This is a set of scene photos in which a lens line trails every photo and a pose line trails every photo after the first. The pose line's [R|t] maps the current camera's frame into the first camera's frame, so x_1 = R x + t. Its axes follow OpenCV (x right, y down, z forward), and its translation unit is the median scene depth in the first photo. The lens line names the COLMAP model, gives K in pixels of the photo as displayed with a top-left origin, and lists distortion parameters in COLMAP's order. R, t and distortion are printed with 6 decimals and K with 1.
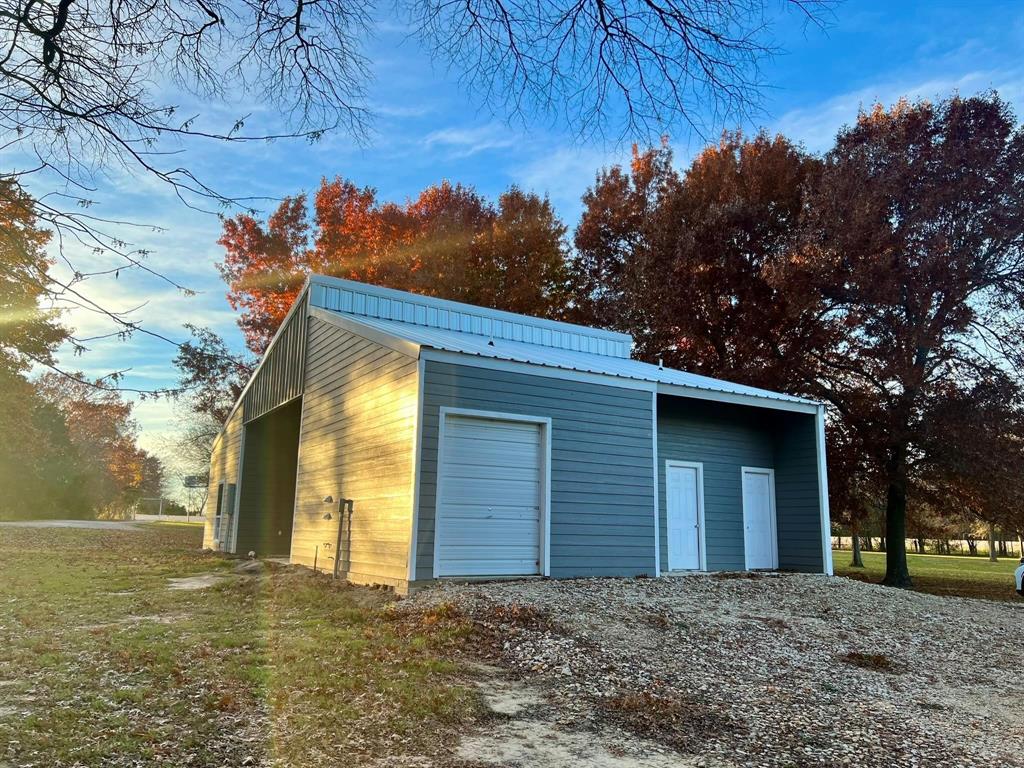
lens RADIAL K [[777.3, 0, 513.5], [0, 777.3, 387.4], [0, 0, 1]] dist [0.000783, -0.030086]
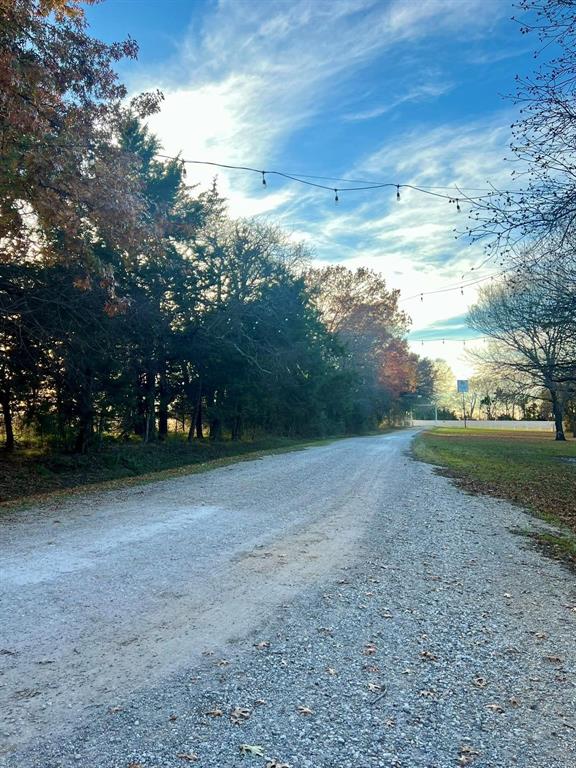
lens RADIAL K [[645.2, 0, 290.8], [0, 645.2, 387.6], [0, 0, 1]] dist [0.039998, 0.005878]
pose [[0.805958, -0.062528, -0.588661, -0.136826], [0.130666, 0.988670, 0.073883, 0.043487], [0.577372, -0.136464, 0.804996, 0.272321]]
